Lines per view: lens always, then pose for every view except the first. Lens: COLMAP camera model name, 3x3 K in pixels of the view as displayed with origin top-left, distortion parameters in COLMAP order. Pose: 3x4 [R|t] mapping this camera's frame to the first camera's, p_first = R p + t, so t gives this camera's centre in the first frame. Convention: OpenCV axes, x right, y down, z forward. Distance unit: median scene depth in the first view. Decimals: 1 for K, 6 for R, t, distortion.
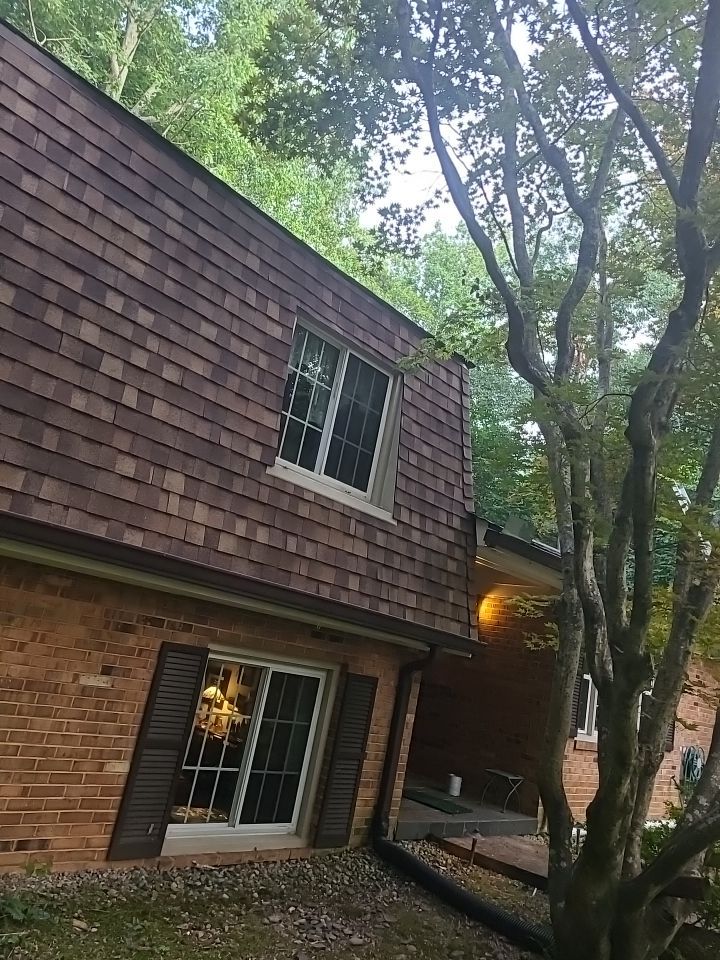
lens RADIAL K [[722.4, 0, 377.6], [0, 722.4, 479.8], [0, 0, 1]] dist [0.030037, -0.006705]
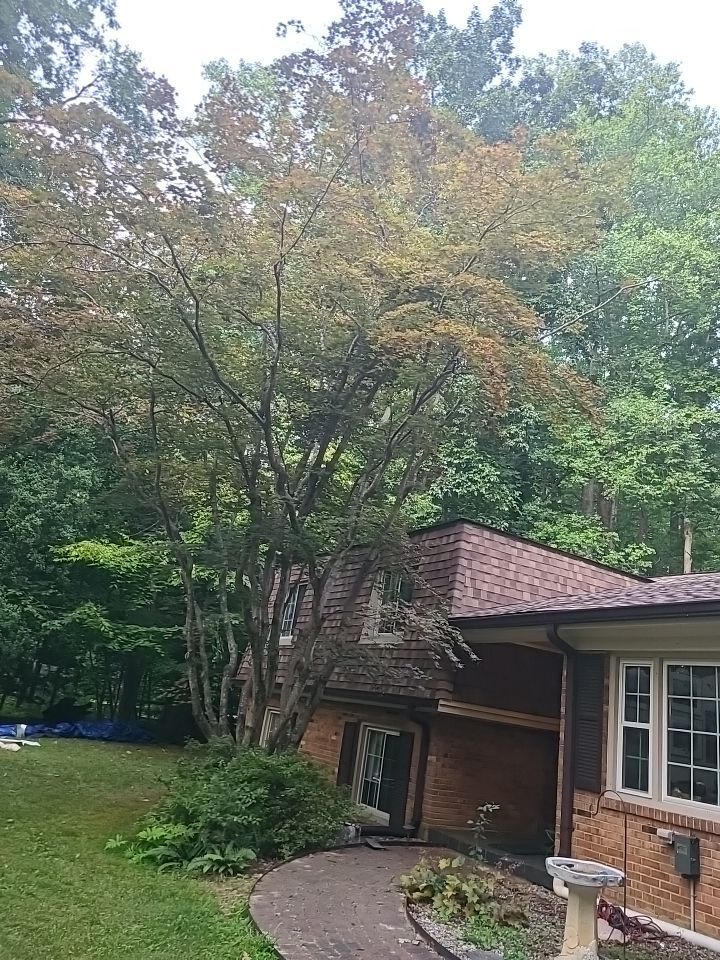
lens RADIAL K [[718.6, 0, 360.0], [0, 718.6, 480.0], [0, 0, 1]] dist [0.034183, -0.009067]
pose [[-0.272847, -0.512025, -0.814484, 2.338848], [0.034094, 0.840928, -0.540071, 0.927873], [0.961453, -0.175126, -0.211988, 1.809595]]
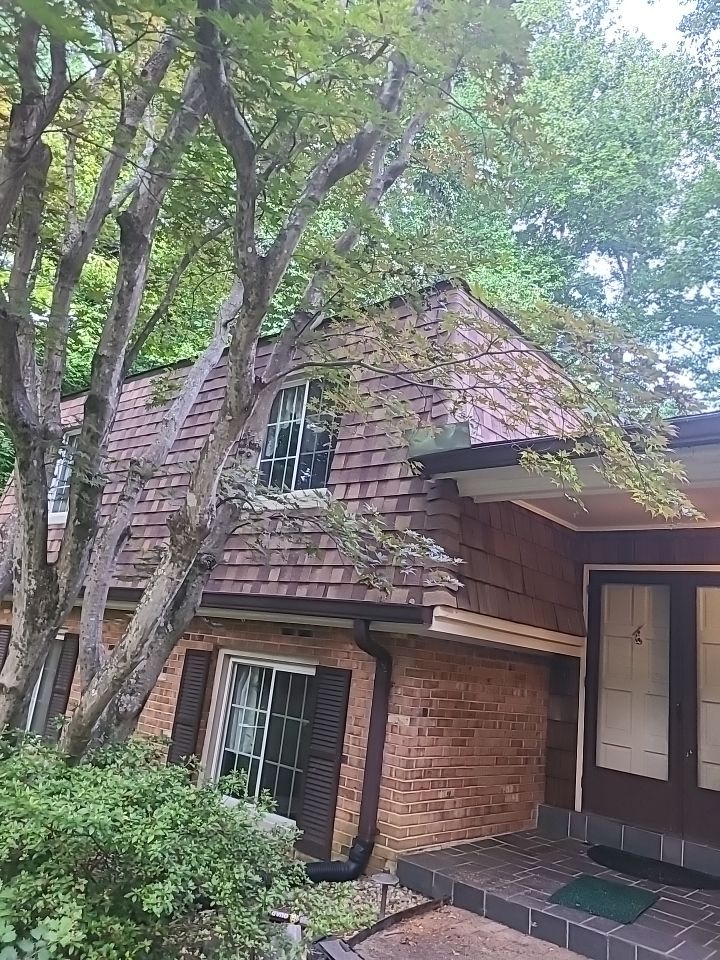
lens RADIAL K [[722.4, 0, 377.6], [0, 722.4, 479.8], [0, 0, 1]] dist [0.030037, -0.006705]
pose [[0.059708, -0.417055, -0.906918, 1.227985], [0.136985, 0.903367, -0.406404, 0.577757], [0.988772, -0.099968, 0.111068, 1.286831]]
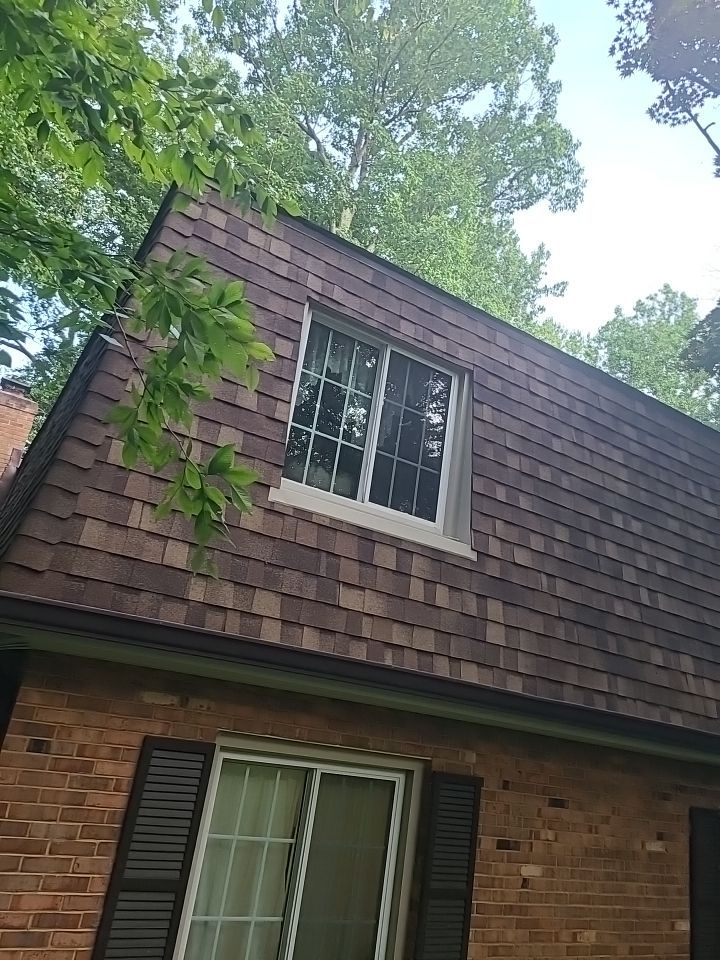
lens RADIAL K [[730.0, 0, 364.2], [0, 730.0, 463.6], [0, 0, 1]] dist [0.009833, -0.009347]
pose [[0.961663, -0.139662, -0.236005, -0.454445], [0.103152, 0.981618, -0.160577, -0.177208], [0.254093, 0.130077, 0.958393, -0.306516]]
